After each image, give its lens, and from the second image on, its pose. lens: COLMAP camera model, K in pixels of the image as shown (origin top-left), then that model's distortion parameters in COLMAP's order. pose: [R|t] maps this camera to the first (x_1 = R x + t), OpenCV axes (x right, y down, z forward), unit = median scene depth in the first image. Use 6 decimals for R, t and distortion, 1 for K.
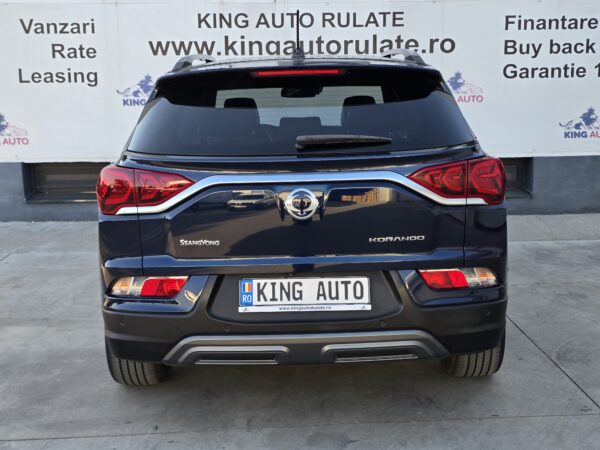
lens RADIAL K [[808.3, 0, 301.4], [0, 808.3, 222.7], [0, 0, 1]] dist [0.069064, 0.000000]
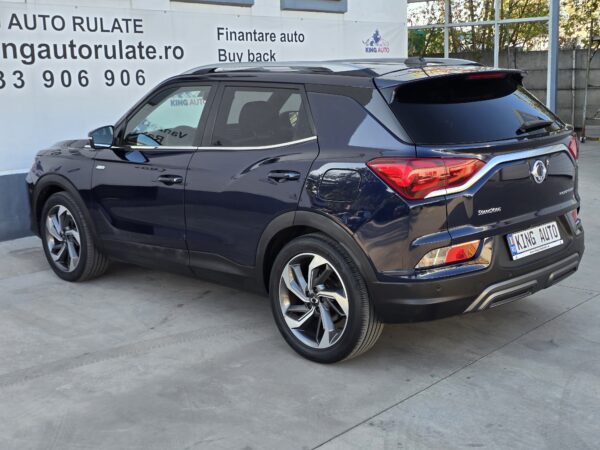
lens RADIAL K [[808.3, 0, 299.0], [0, 808.3, 225.0], [0, 0, 1]] dist [0.069064, 0.000000]
pose [[0.709611, -0.133726, 0.691787, -0.491953], [0.135984, 0.989358, 0.051760, -0.024055], [-0.691346, 0.057343, 0.720244, 0.119970]]
